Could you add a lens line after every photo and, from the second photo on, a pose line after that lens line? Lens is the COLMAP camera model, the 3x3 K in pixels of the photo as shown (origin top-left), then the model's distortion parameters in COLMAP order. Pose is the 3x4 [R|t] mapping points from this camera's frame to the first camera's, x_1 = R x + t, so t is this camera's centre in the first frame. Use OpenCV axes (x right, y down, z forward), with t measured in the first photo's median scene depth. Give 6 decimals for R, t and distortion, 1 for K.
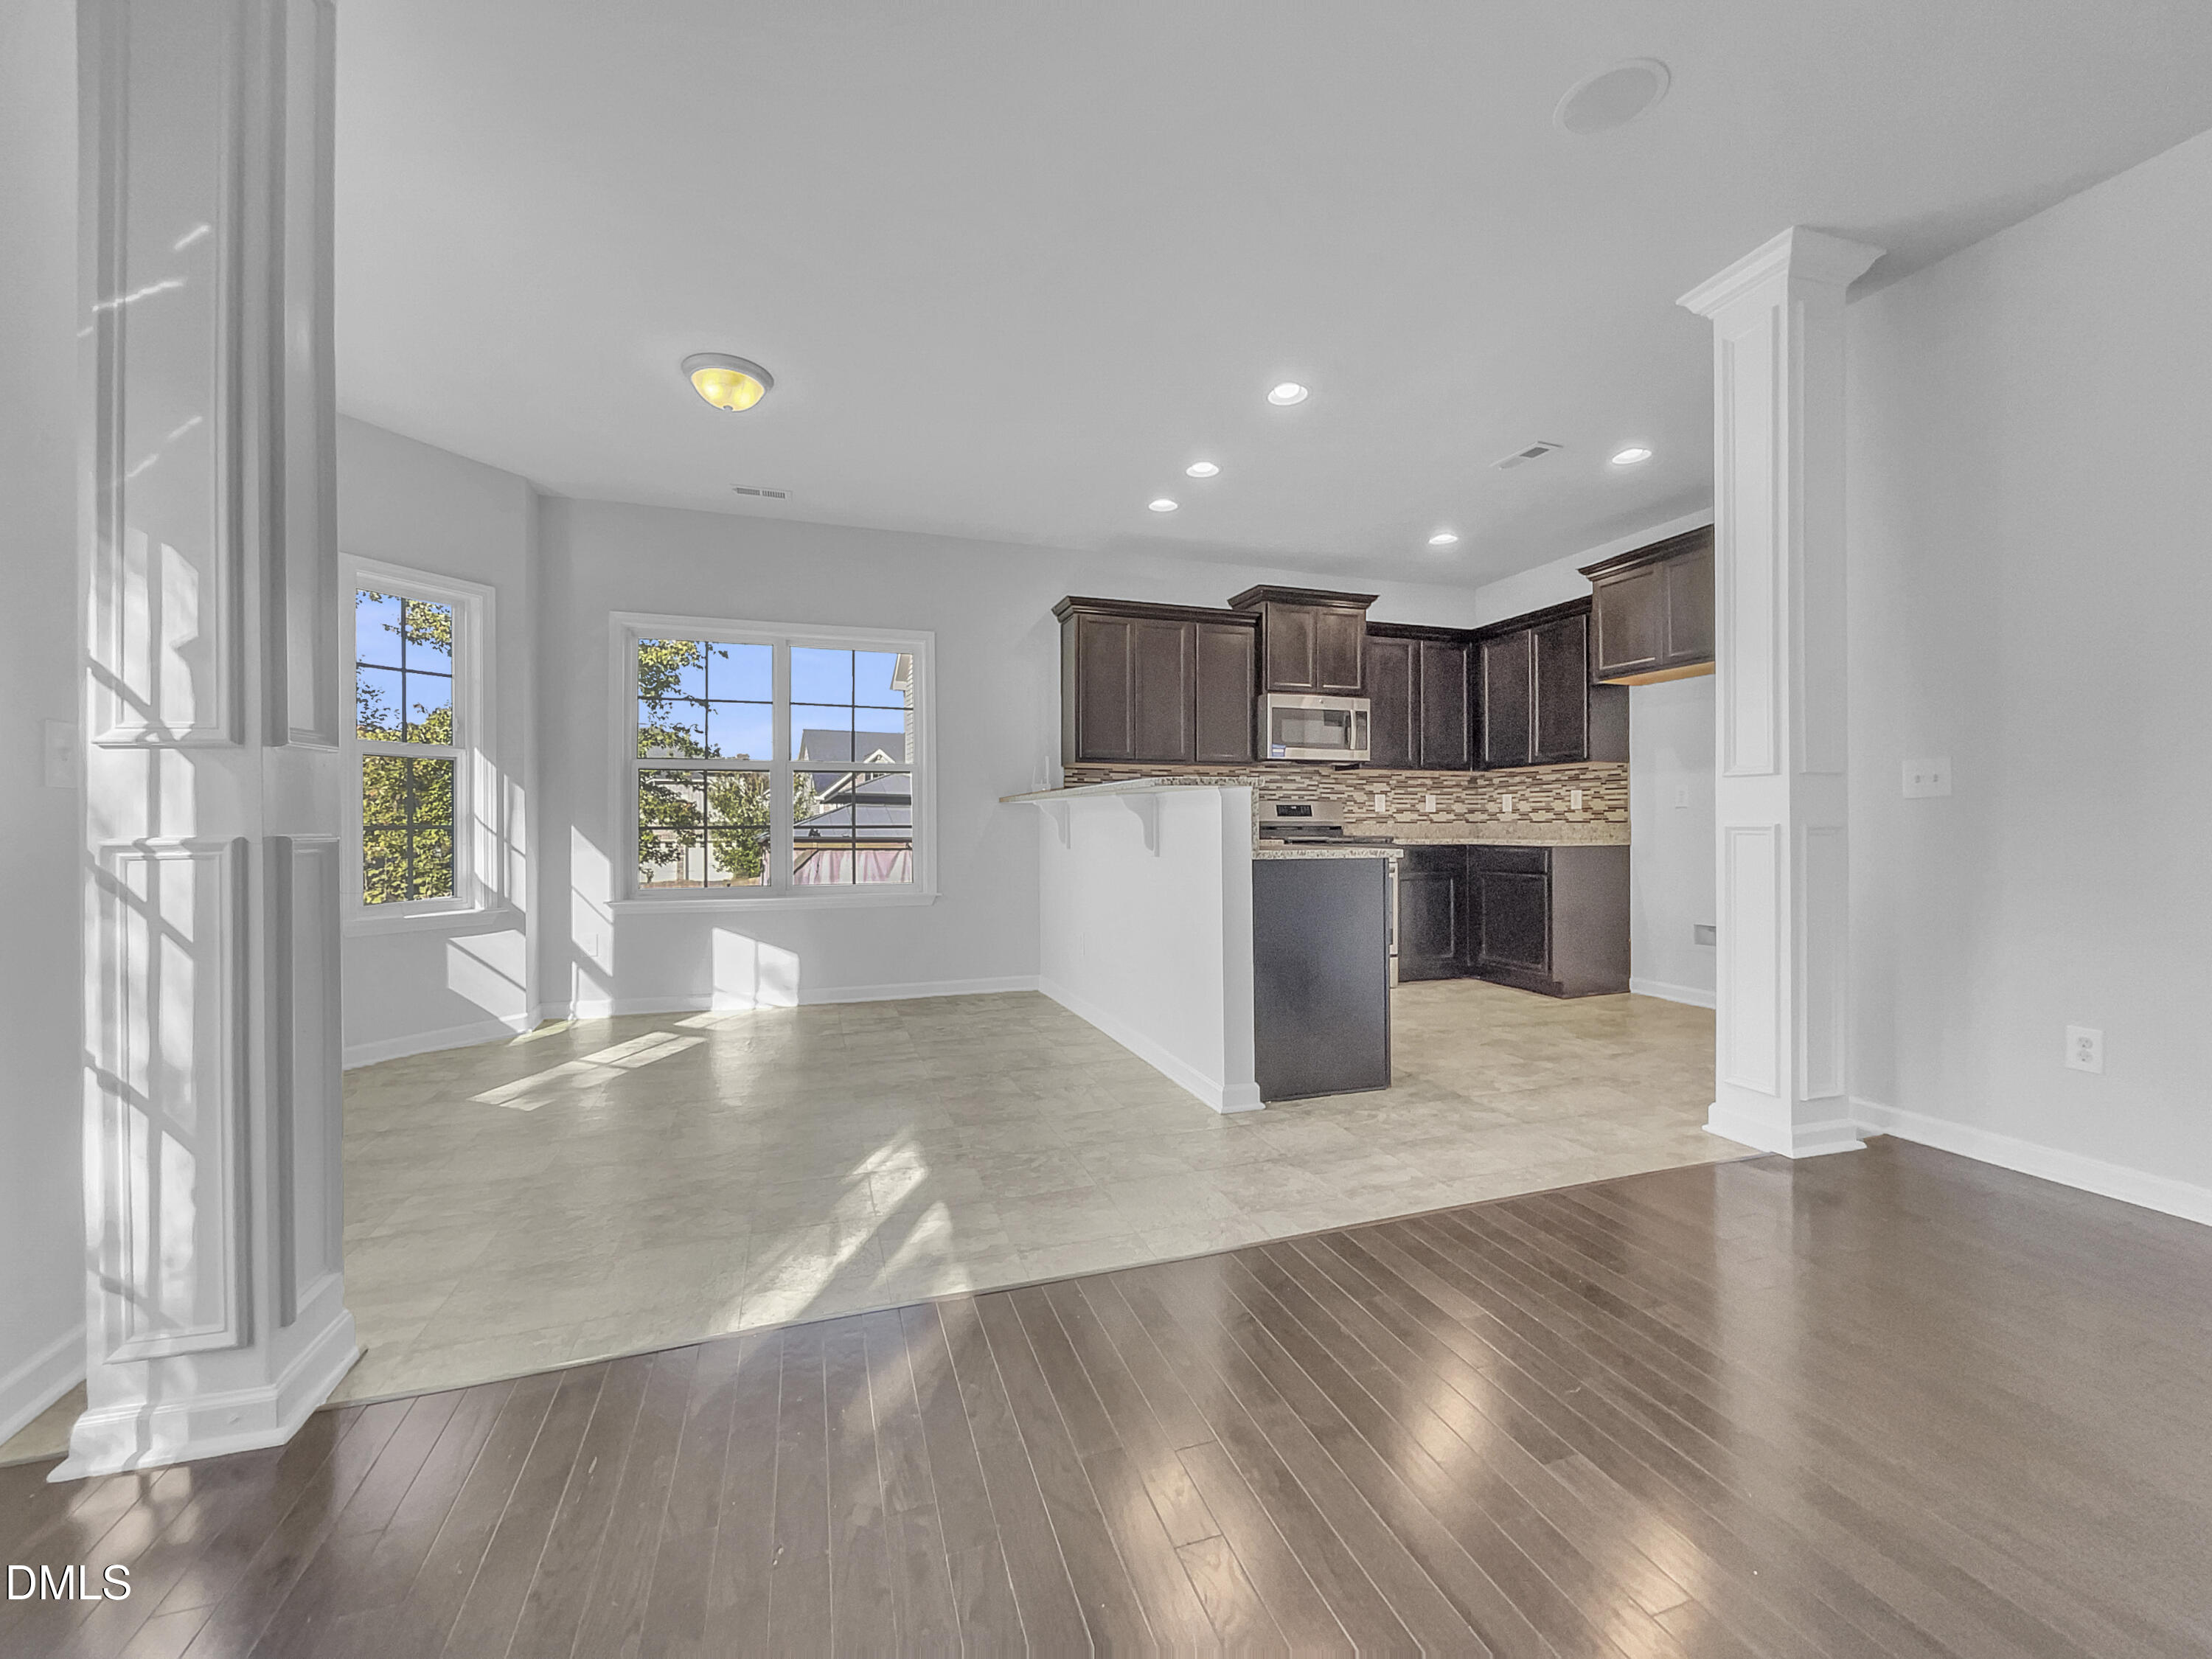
lens RADIAL K [[908.5, 0, 1106.0], [0, 908.5, 829.5], [0, 0, 1]] dist [0.001387, 0.000680]
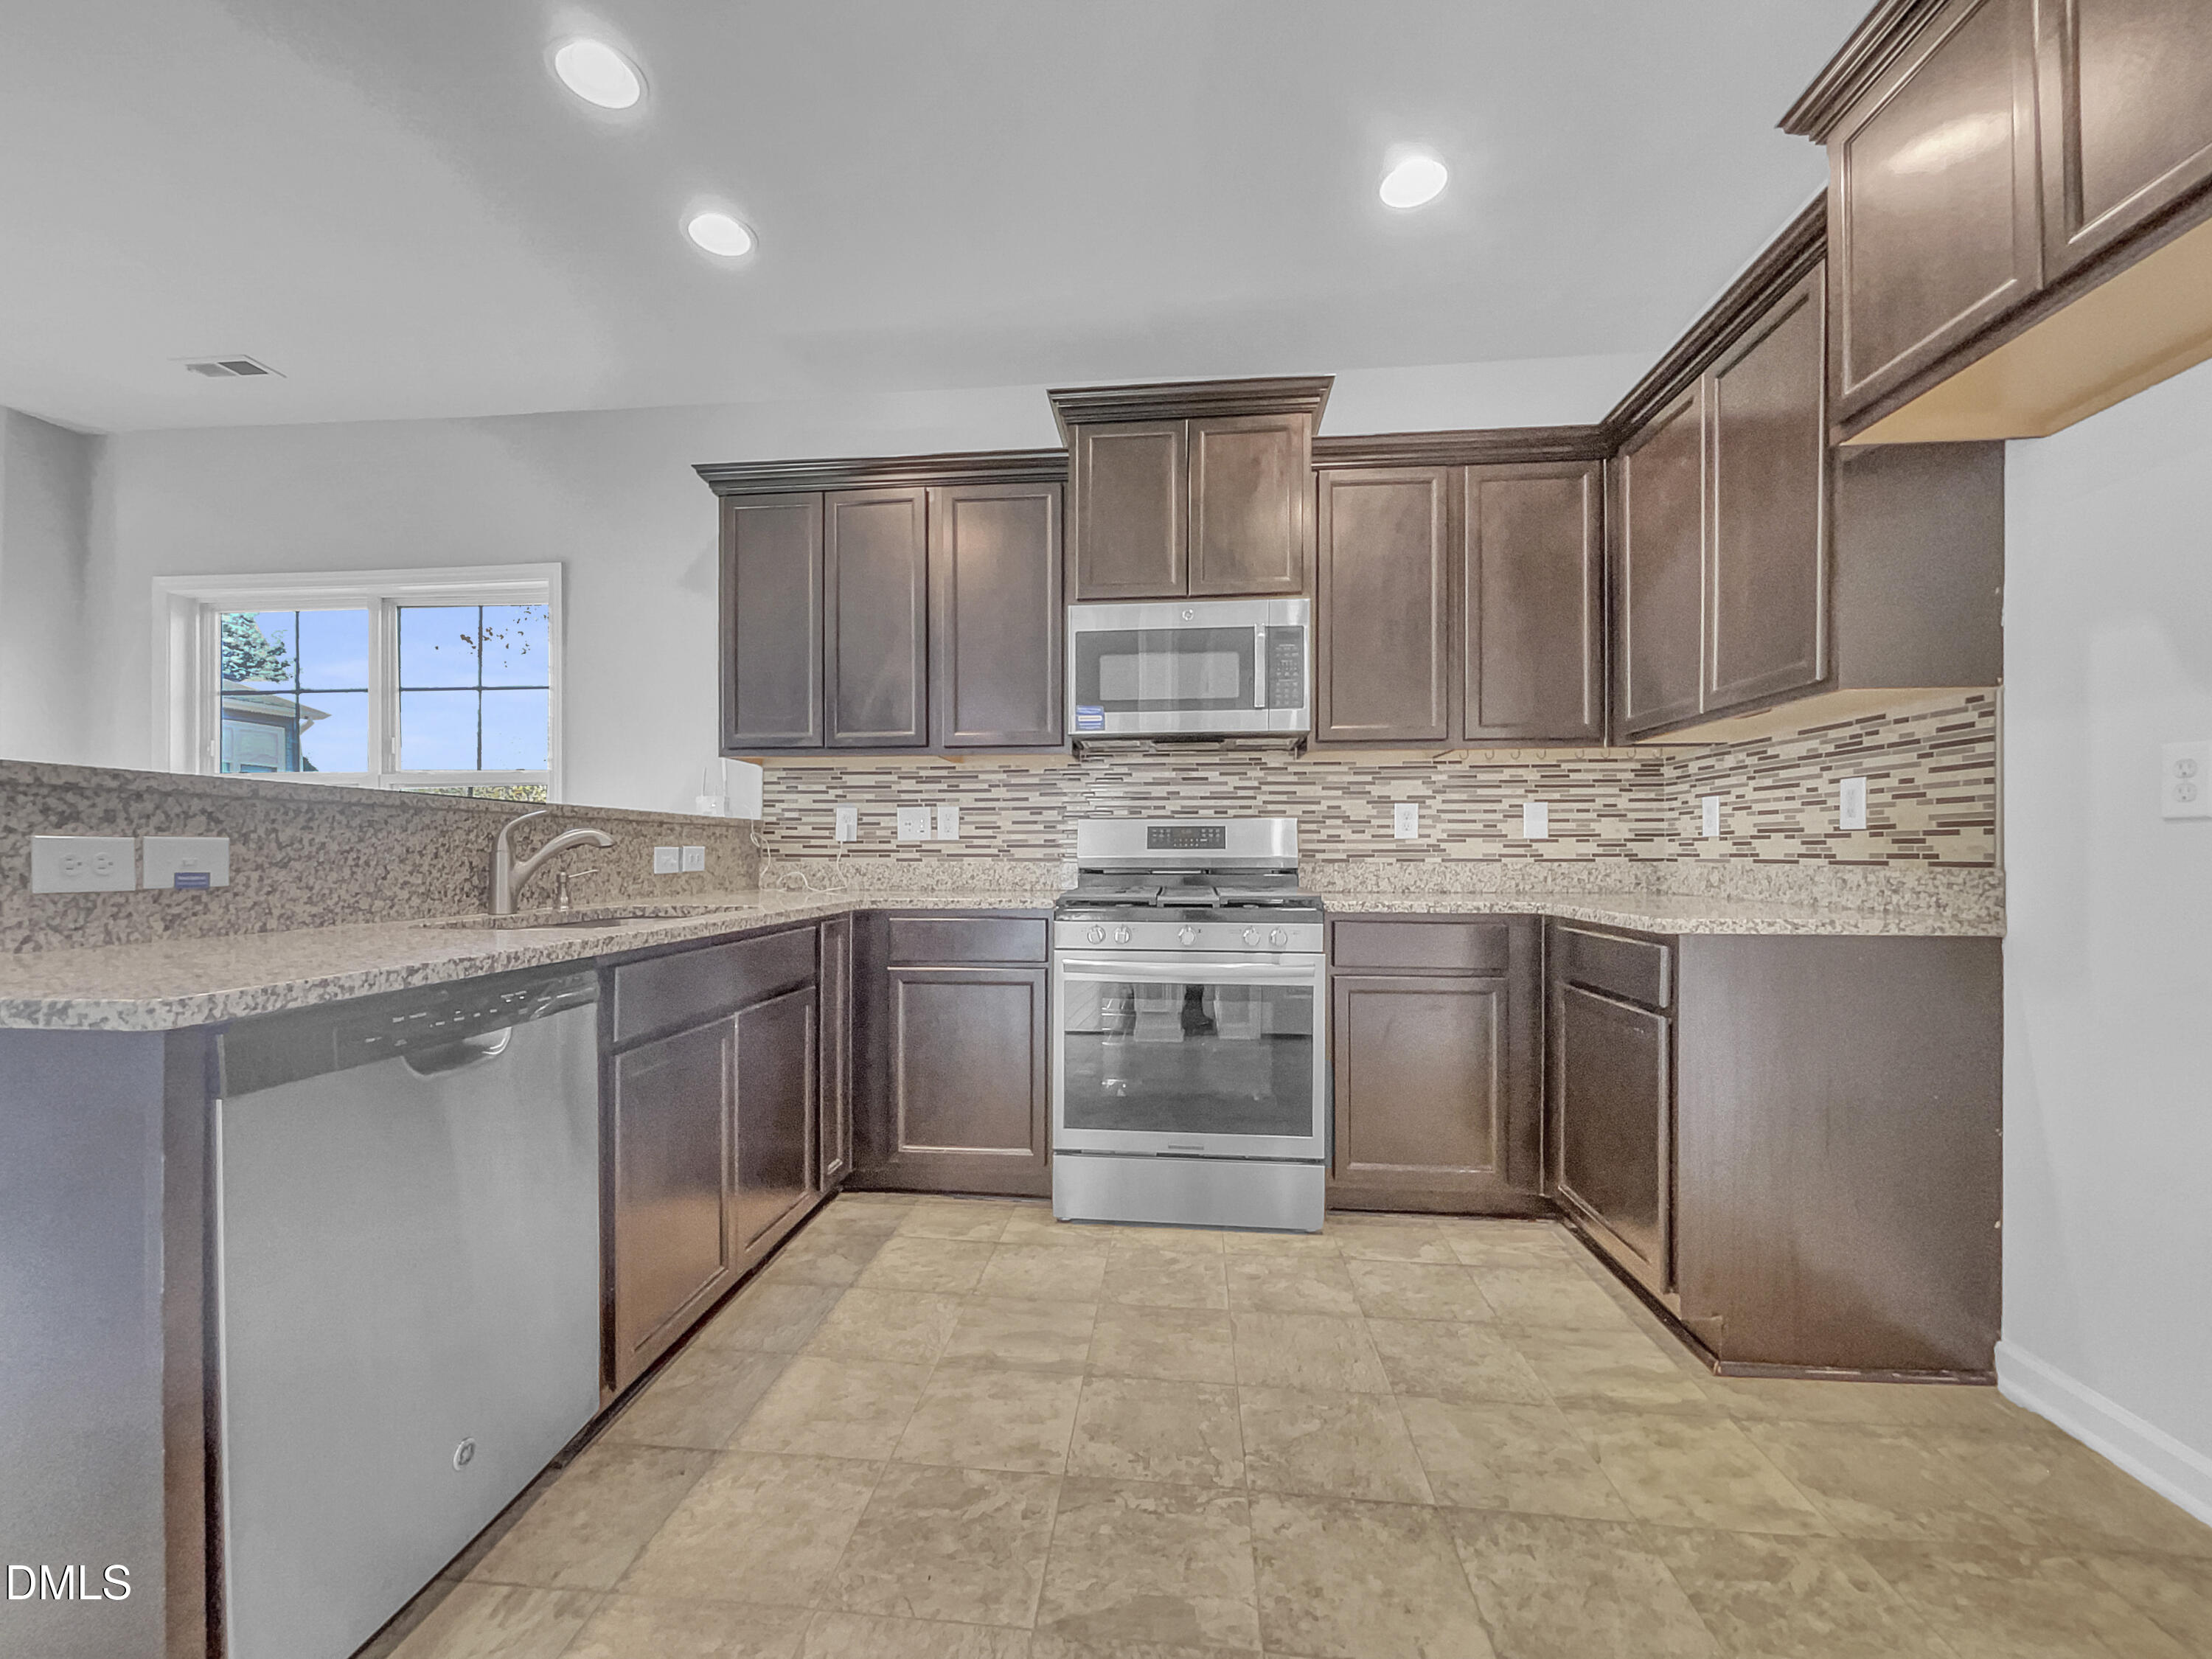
lens RADIAL K [[921.4, 0, 1089.8], [0, 921.4, 857.9], [0, 0, 1]] dist [0.009400, -0.004027]
pose [[0.906485, 0.003522, -0.422224, 0.379464], [-0.003667, 0.999993, 0.000468, -0.009264], [0.422223, 0.001124, 0.906492, 0.504713]]
